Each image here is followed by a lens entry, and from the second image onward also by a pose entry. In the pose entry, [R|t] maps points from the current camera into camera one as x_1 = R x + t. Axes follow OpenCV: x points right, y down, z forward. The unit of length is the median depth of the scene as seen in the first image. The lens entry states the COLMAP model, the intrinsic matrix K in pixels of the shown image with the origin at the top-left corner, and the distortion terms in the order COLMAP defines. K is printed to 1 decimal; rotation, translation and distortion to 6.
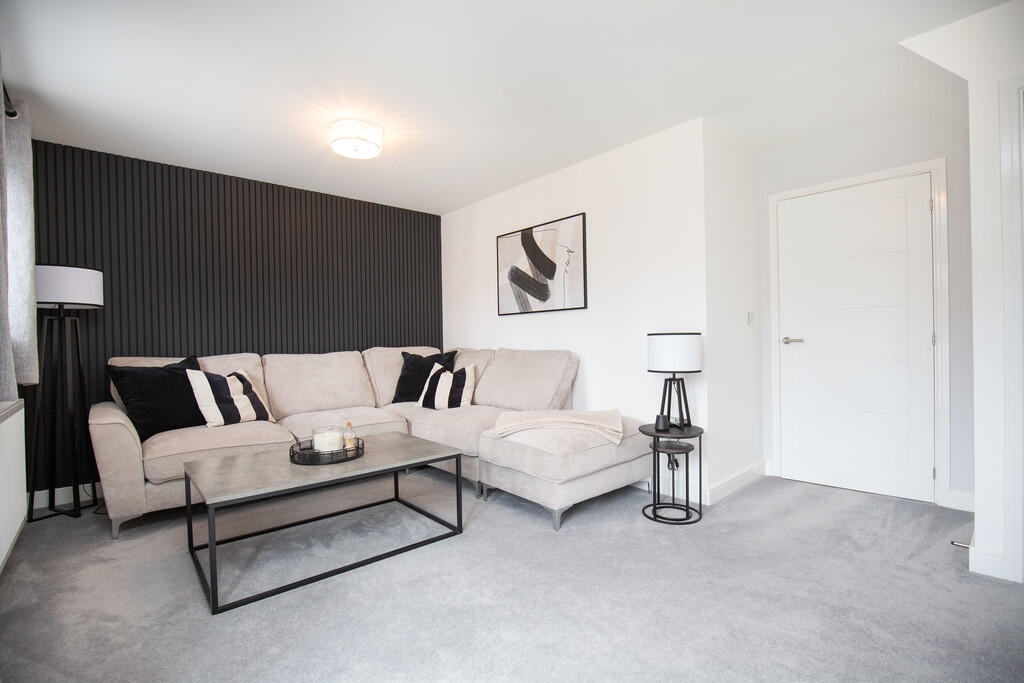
lens RADIAL K [[466.6, 0, 516.0], [0, 466.6, 348.0], [0, 0, 1]] dist [-0.027544, -0.000208]
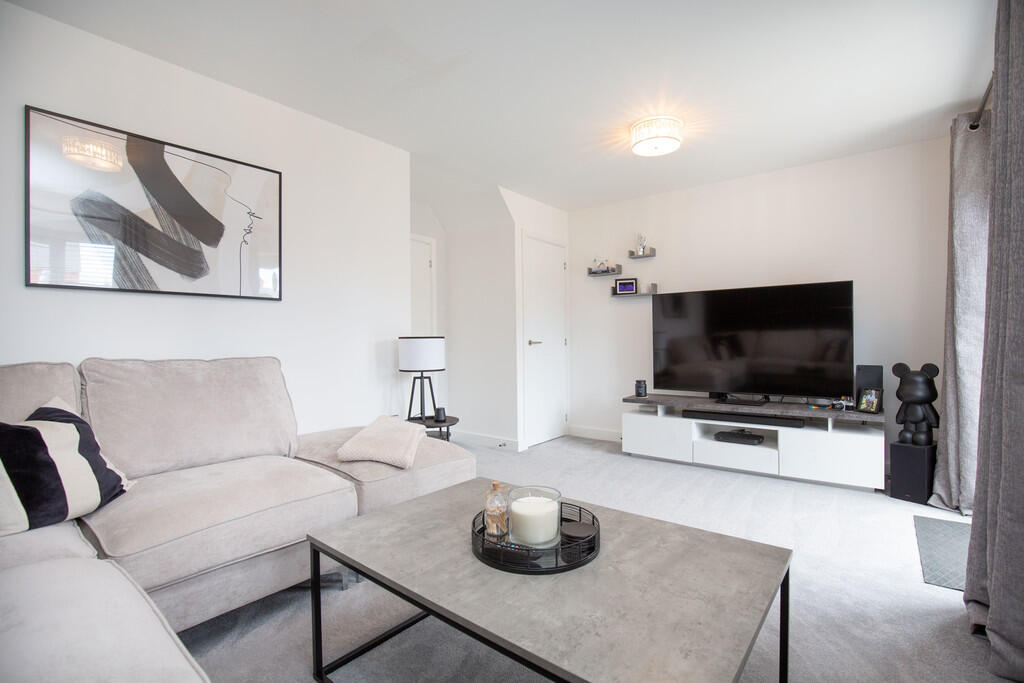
lens RADIAL K [[466.6, 0, 516.0], [0, 466.6, 348.0], [0, 0, 1]] dist [-0.027544, -0.000208]
pose [[-0.165245, 0.006859, 0.986229, -0.609069], [0.029783, 0.999554, -0.001961, 0.003189], [-0.985803, 0.029049, -0.165376, 0.715783]]
